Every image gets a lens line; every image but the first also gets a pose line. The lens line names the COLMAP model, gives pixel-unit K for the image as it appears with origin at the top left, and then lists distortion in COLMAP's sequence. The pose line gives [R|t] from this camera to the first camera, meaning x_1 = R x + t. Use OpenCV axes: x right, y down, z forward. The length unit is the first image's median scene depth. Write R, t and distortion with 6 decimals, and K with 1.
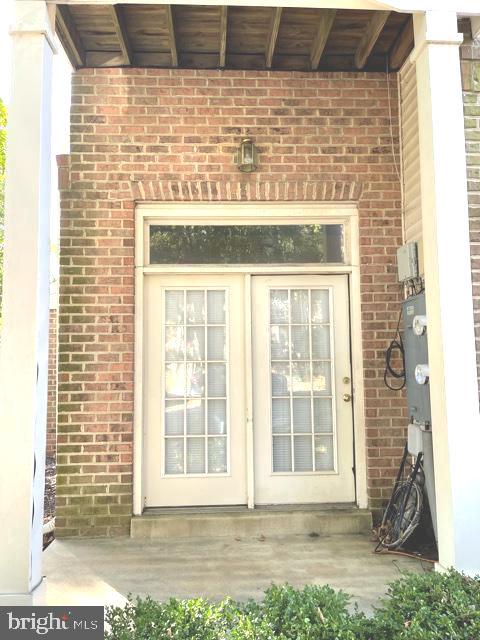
lens RADIAL K [[476.7, 0, 240.0], [0, 476.7, 320.0], [0, 0, 1]] dist [0.026248, -0.005763]
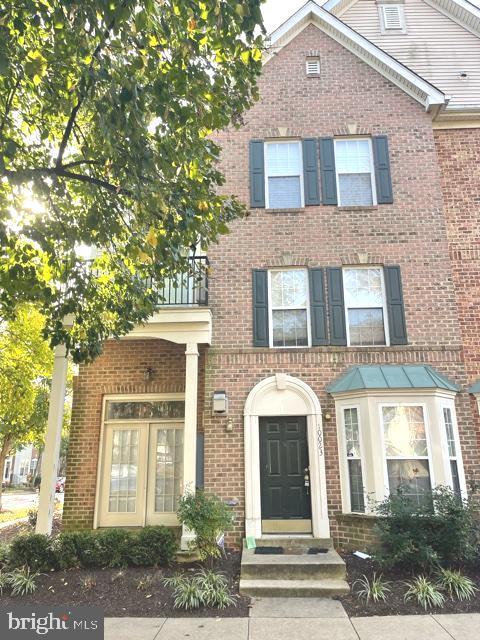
lens RADIAL K [[476.7, 0, 240.0], [0, 476.7, 320.0], [0, 0, 1]] dist [0.026248, -0.005763]
pose [[0.996986, -0.022133, -0.074353, 0.684619], [0.006266, 0.978281, -0.207189, -0.108030], [0.077324, 0.206099, 0.975471, -1.439388]]
